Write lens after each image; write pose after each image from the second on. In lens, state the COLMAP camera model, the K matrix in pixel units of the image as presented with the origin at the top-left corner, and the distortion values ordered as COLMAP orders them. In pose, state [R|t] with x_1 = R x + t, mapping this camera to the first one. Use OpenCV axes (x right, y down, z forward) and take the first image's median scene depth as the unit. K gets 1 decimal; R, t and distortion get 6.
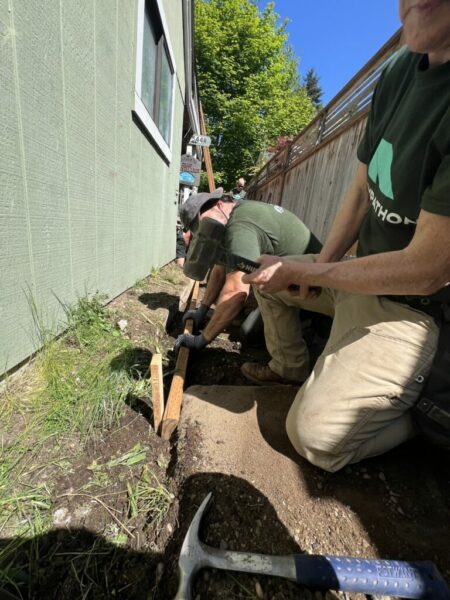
lens RADIAL K [[242.2, 0, 225.3], [0, 242.2, 298.5], [0, 0, 1]] dist [-0.001349, -0.000035]
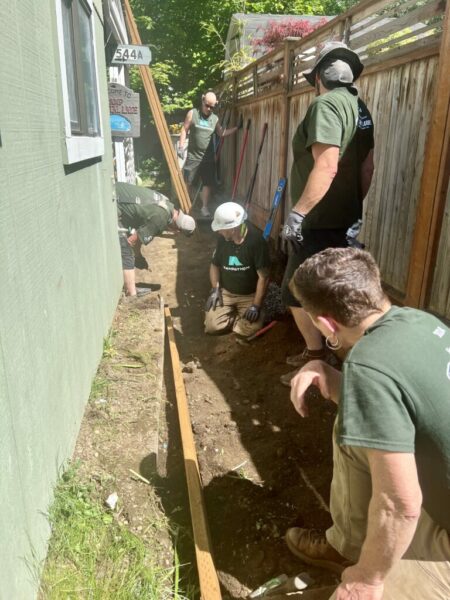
lens RADIAL K [[453.1, 0, 224.6], [0, 453.1, 299.3], [0, 0, 1]] dist [0.012394, 0.002867]
pose [[0.989047, -0.138504, 0.051015, -0.023243], [0.134116, 0.987631, 0.081229, -0.157091], [-0.061634, -0.073497, 0.995389, -0.091282]]
